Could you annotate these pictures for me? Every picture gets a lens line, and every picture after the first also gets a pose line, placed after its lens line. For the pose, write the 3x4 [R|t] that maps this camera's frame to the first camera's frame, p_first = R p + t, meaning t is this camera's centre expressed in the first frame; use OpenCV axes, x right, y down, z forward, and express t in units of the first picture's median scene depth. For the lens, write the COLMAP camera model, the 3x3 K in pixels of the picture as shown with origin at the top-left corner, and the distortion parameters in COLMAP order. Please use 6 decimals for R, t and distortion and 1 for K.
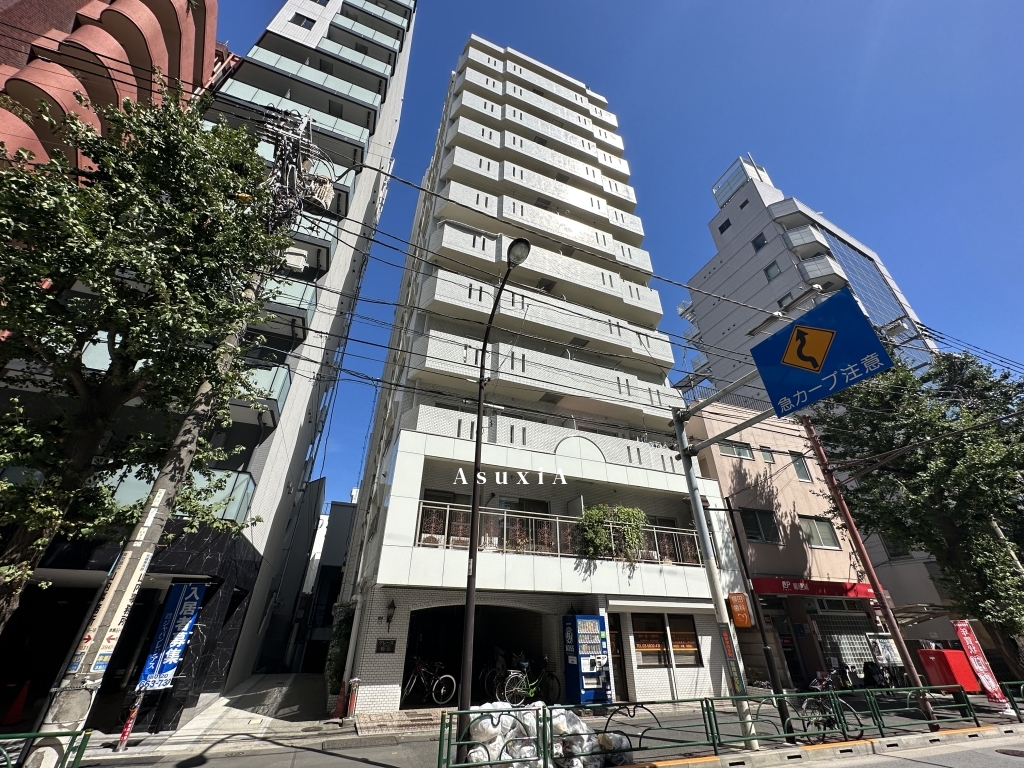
lens RADIAL K [[411.0, 0, 513.1], [0, 411.0, 382.7], [0, 0, 1]] dist [-0.002004, 0.000865]
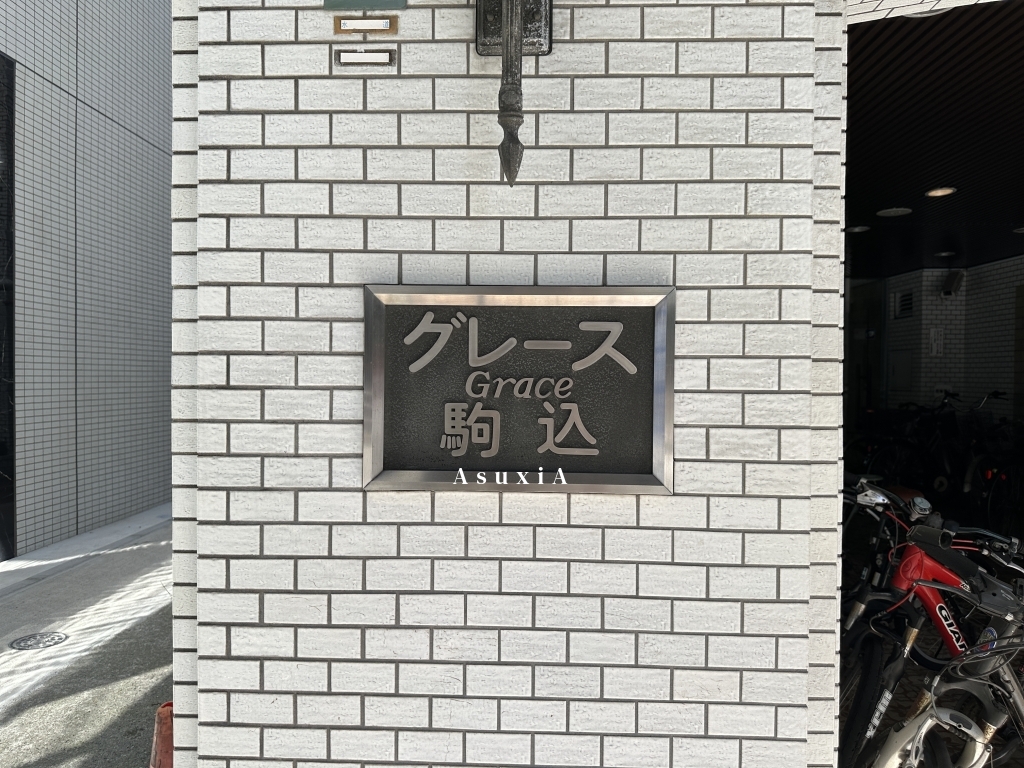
lens RADIAL K [[725.3, 0, 510.8], [0, 725.3, 383.8], [0, 0, 1]] dist [0.009305, 0.001122]
pose [[0.919781, 0.000462, -0.392433, -0.204928], [0.203907, 0.853848, 0.478921, 0.450357], [0.335299, -0.520522, 0.785259, 0.700138]]
